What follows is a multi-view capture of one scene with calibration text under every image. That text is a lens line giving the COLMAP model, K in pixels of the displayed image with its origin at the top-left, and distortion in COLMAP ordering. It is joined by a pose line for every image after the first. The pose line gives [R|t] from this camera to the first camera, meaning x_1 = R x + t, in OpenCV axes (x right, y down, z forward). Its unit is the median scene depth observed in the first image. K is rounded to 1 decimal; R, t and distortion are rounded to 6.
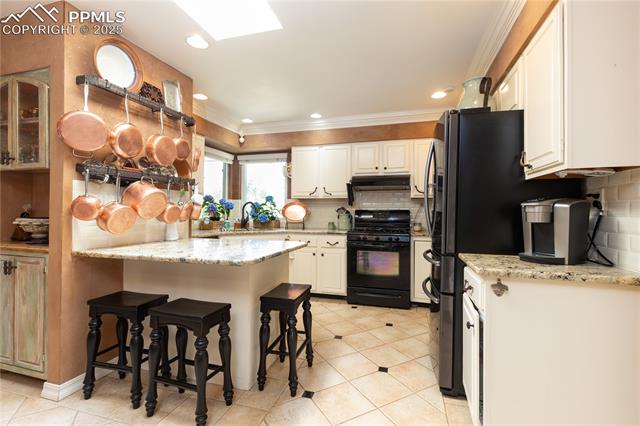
lens RADIAL K [[293.7, 0, 319.7], [0, 293.7, 210.8], [0, 0, 1]] dist [0.004368, 0.000190]
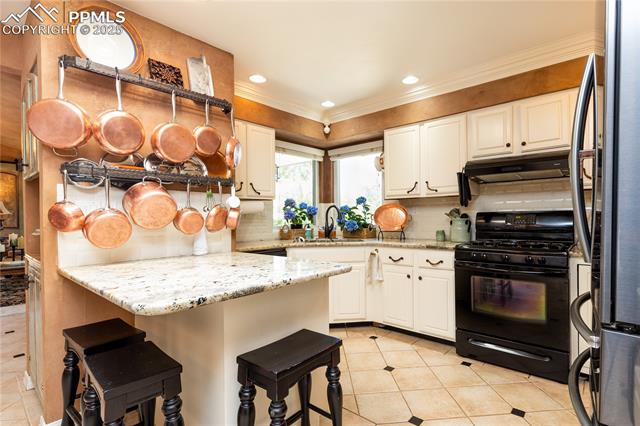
lens RADIAL K [[330.3, 0, 320.7], [0, 330.3, 218.7], [0, 0, 1]] dist [0.000076, 0.000653]
pose [[0.919620, -0.014759, -0.392532, 0.101971], [0.017933, 0.999829, 0.004420, 0.001900], [0.392400, -0.011104, 0.919728, 0.192362]]
